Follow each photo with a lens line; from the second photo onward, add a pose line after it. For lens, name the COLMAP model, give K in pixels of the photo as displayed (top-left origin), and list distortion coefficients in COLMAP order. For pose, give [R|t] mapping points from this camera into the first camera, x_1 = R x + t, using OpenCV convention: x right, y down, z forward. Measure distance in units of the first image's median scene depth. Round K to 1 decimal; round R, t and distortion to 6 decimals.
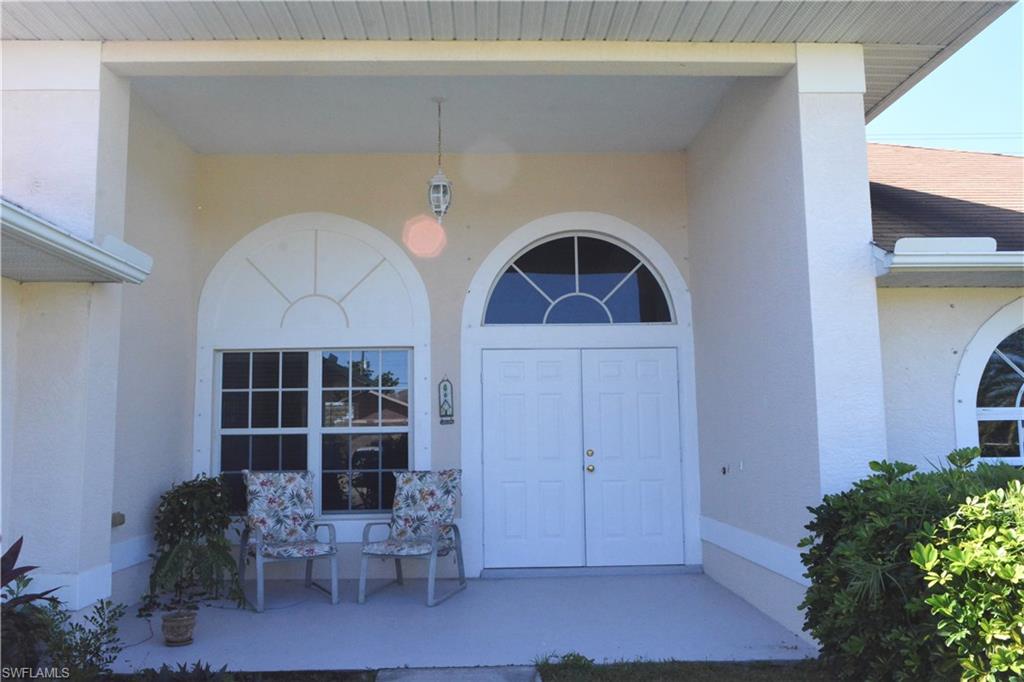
lens RADIAL K [[868.6, 0, 511.8], [0, 868.6, 341.6], [0, 0, 1]] dist [-0.011335, -0.002907]
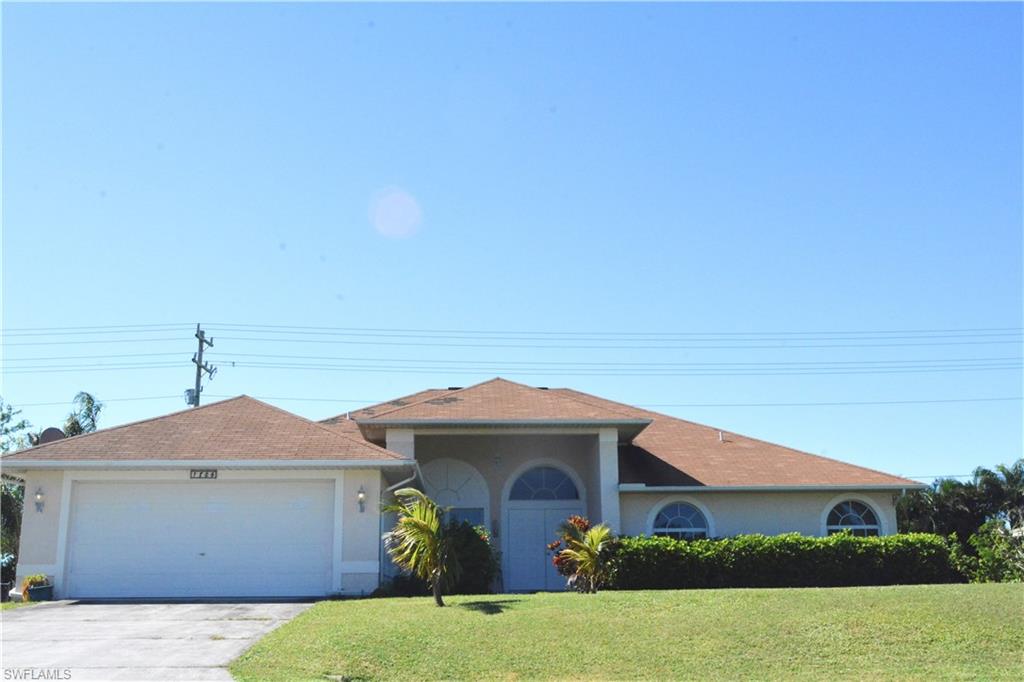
lens RADIAL K [[1111.4, 0, 513.0], [0, 1111.4, 342.5], [0, 0, 1]] dist [-0.001819, 0.000000]
pose [[0.999883, 0.008445, 0.012746, -0.071220], [-0.006740, 0.991705, -0.128362, -0.064535], [-0.013724, 0.128261, 0.991645, -2.568901]]
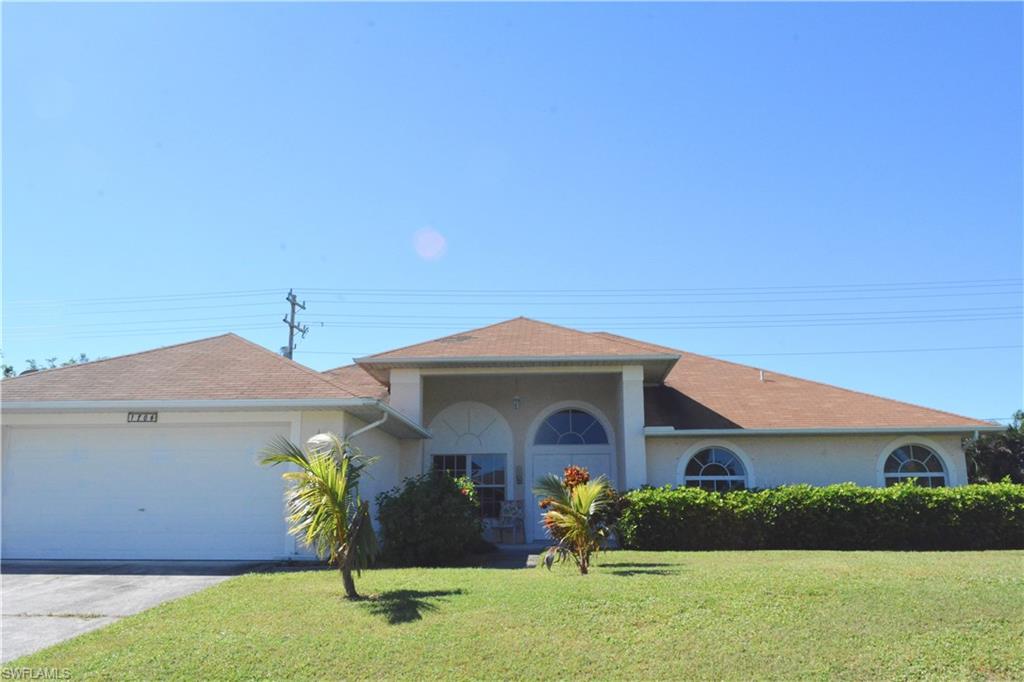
lens RADIAL K [[868.6, 0, 509.6], [0, 868.6, 342.4], [0, 0, 1]] dist [-0.011335, -0.002907]
pose [[0.995750, -0.006747, -0.091854, 0.137729], [-0.002654, 0.994798, -0.101834, -0.061793], [0.092063, 0.101644, 0.990552, -1.628900]]
